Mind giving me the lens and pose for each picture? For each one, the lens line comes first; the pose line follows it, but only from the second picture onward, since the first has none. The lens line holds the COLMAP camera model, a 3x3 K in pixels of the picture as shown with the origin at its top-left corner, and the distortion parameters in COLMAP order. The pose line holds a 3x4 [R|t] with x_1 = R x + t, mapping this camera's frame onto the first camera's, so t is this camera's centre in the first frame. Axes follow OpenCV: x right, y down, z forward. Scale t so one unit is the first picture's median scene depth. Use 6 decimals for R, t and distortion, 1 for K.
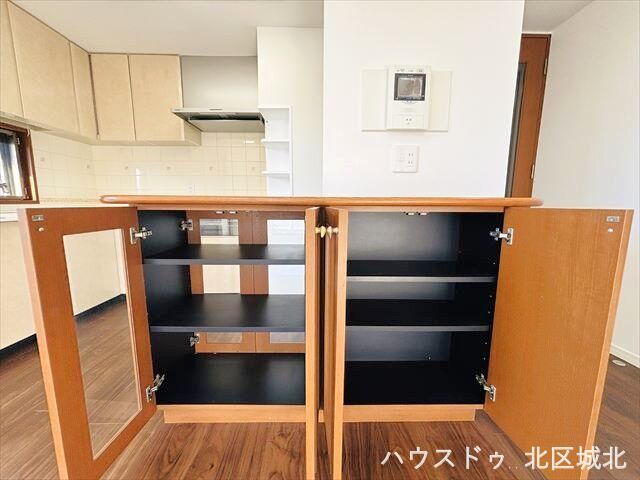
lens RADIAL K [[259.5, 0, 318.8], [0, 259.5, 238.6], [0, 0, 1]] dist [0.004071, 0.000386]
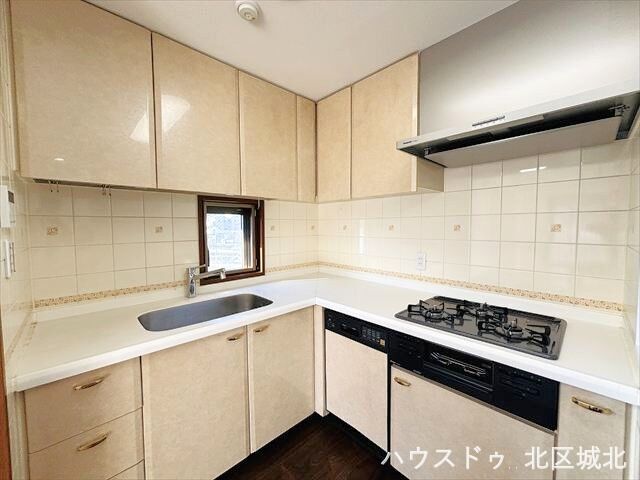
lens RADIAL K [[259.5, 0, 320.9], [0, 259.5, 236.7], [0, 0, 1]] dist [0.004071, 0.000386]
pose [[0.687947, 0.023957, -0.725365, -0.249527], [-0.090201, 0.994528, -0.052701, -0.235592], [0.720134, 0.101684, 0.686344, 0.478826]]
